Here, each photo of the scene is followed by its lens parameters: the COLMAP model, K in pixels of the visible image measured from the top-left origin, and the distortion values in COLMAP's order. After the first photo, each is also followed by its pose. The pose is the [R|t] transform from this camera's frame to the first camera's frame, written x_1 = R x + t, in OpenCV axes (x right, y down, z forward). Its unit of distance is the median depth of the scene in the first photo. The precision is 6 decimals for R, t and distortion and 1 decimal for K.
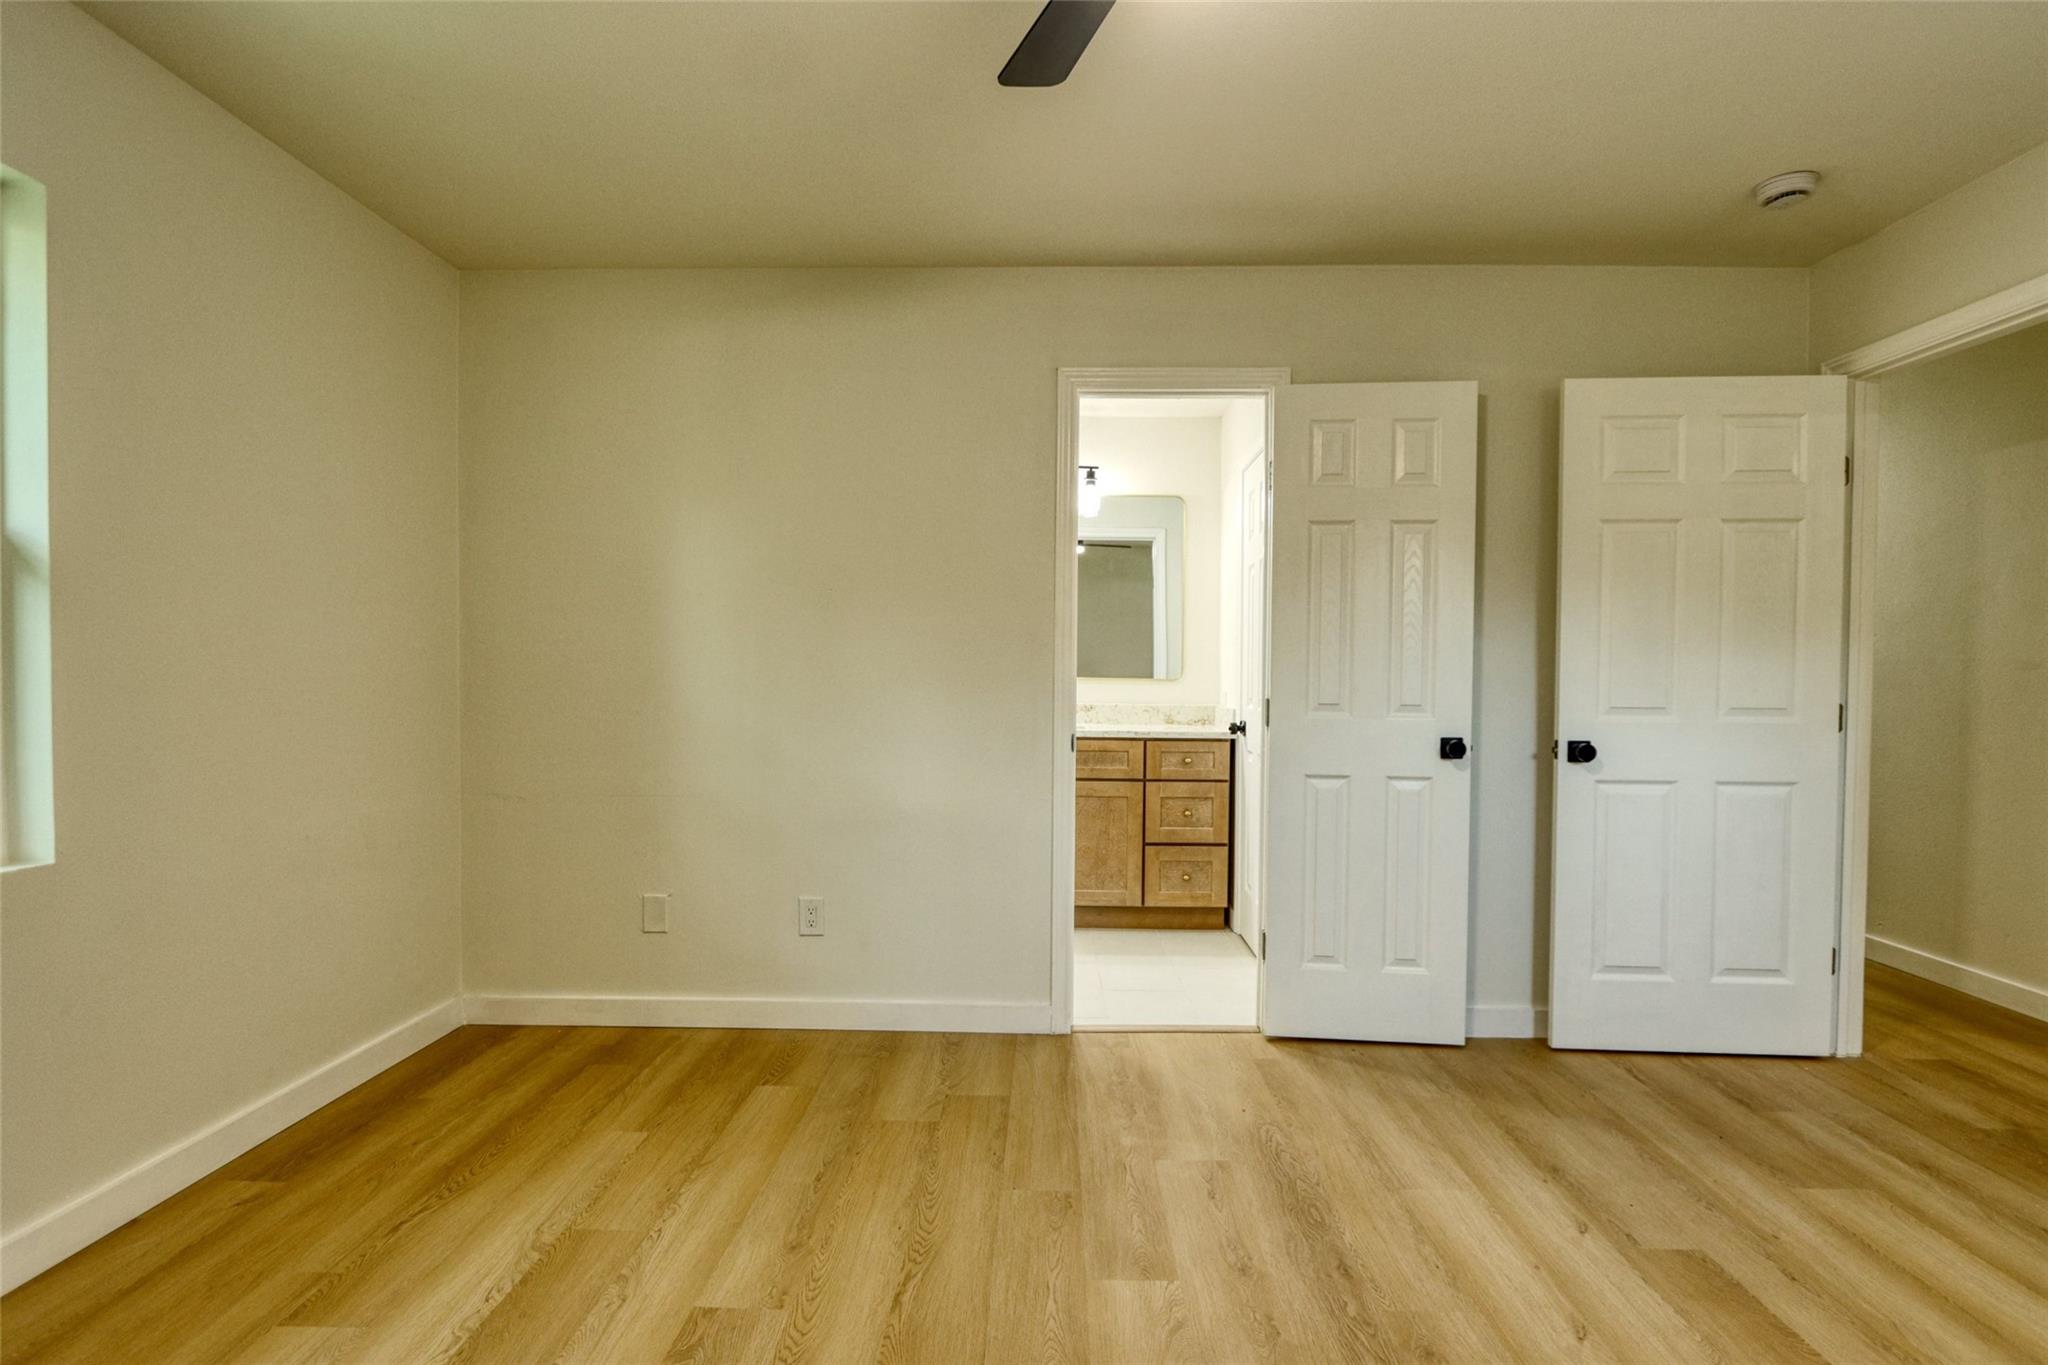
lens RADIAL K [[1019.1, 0, 1030.5], [0, 1019.1, 701.8], [0, 0, 1]] dist [-0.003599, -0.001437]
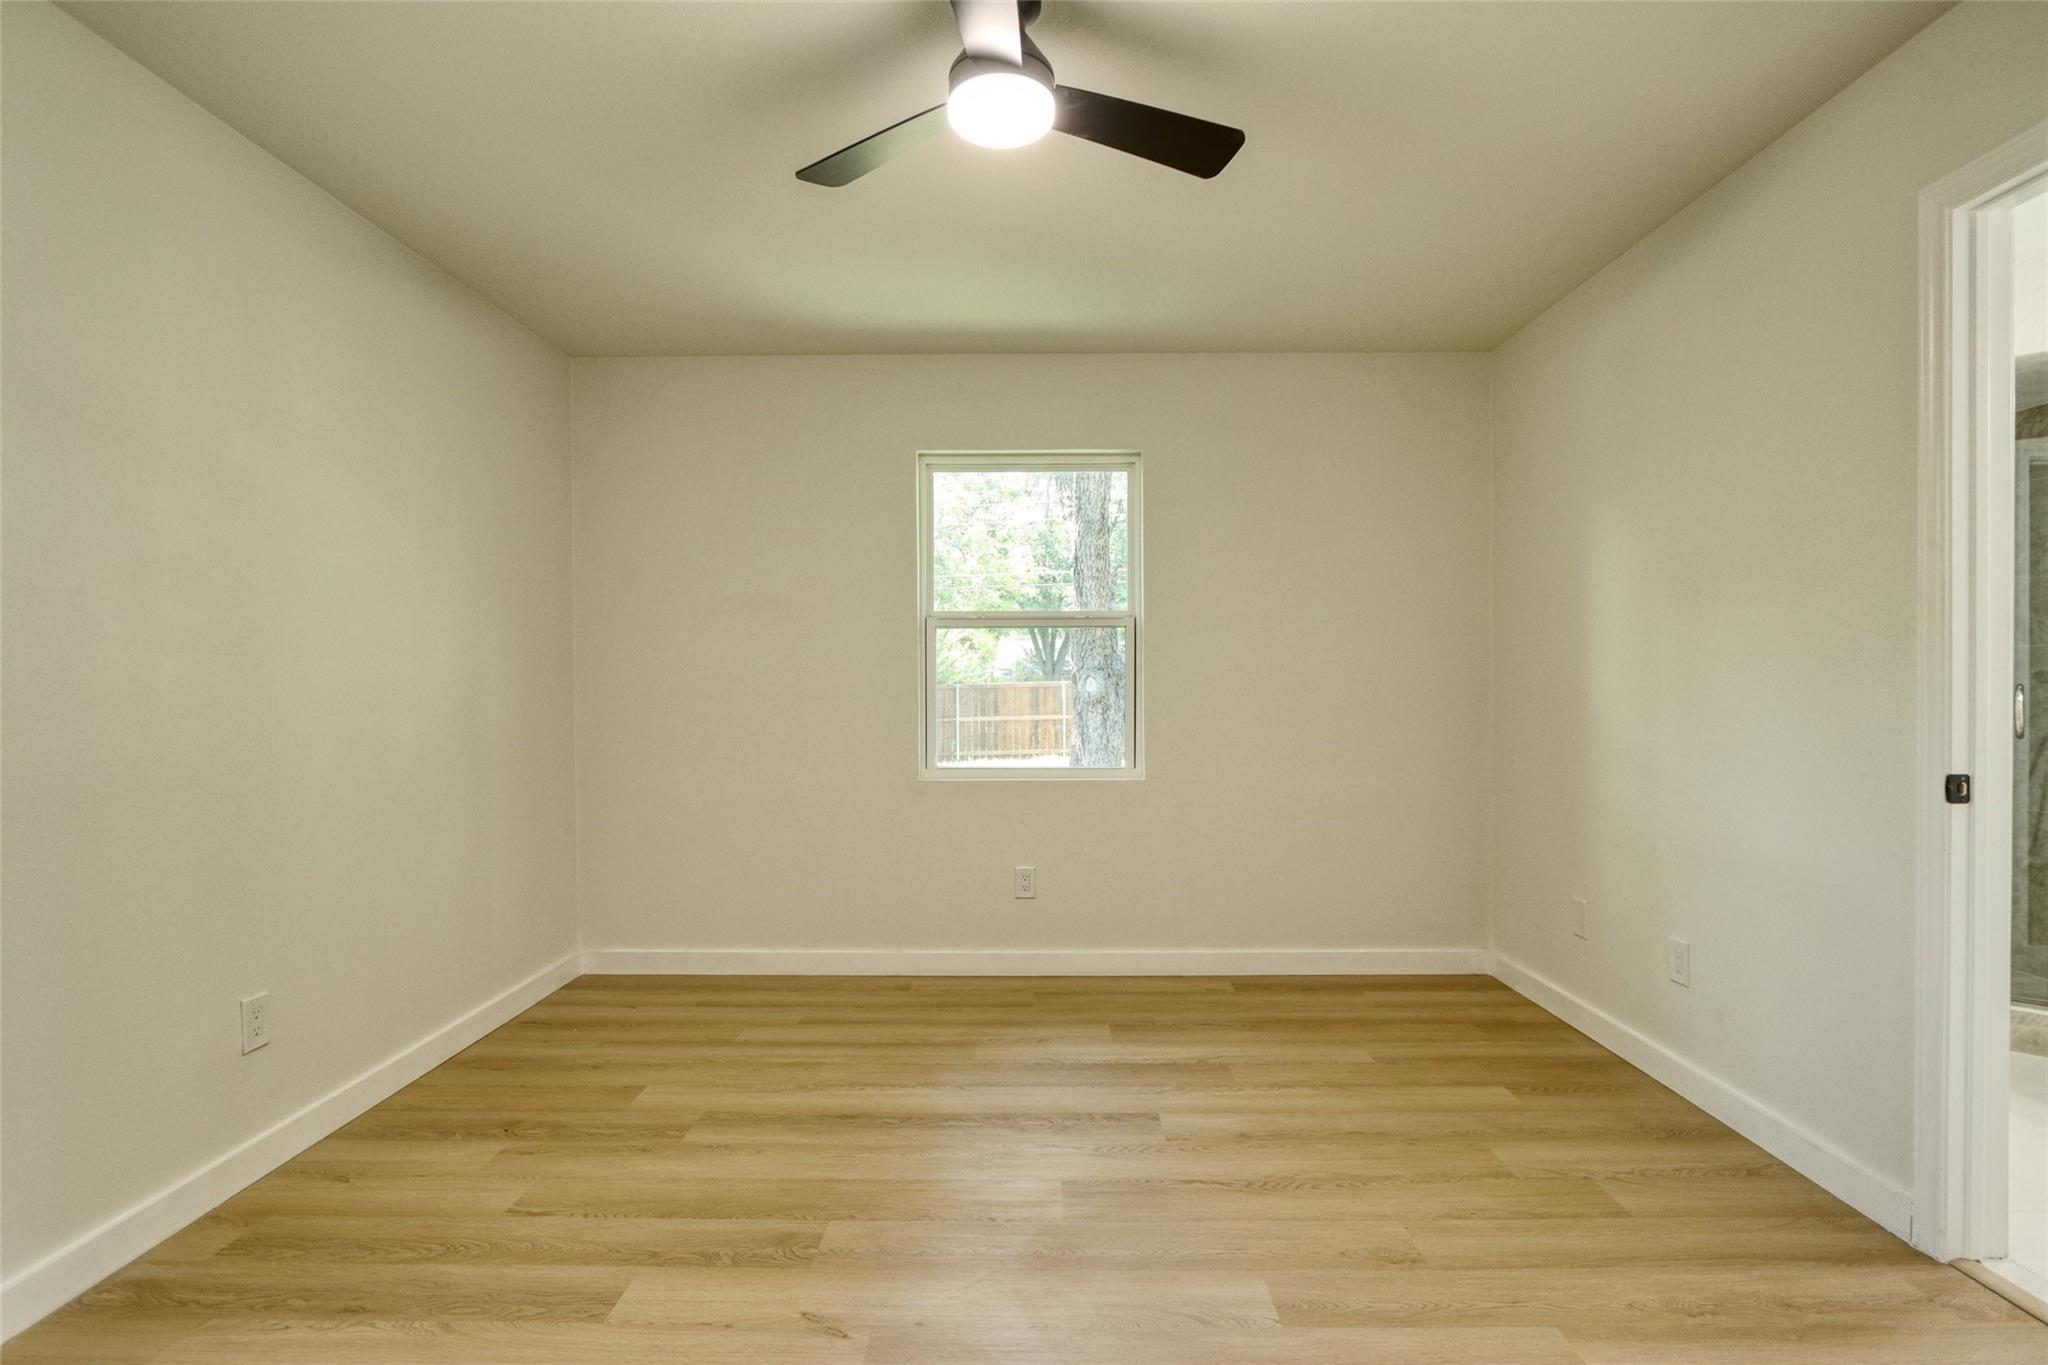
lens RADIAL K [[1019.1, 0, 1030.5], [0, 1019.1, 701.8], [0, 0, 1]] dist [-0.003599, -0.001437]
pose [[0.007901, 0.007269, -0.999942, 0.798934], [-0.016531, 0.999838, 0.007138, -0.004085], [0.999832, 0.016474, 0.008020, 0.561454]]
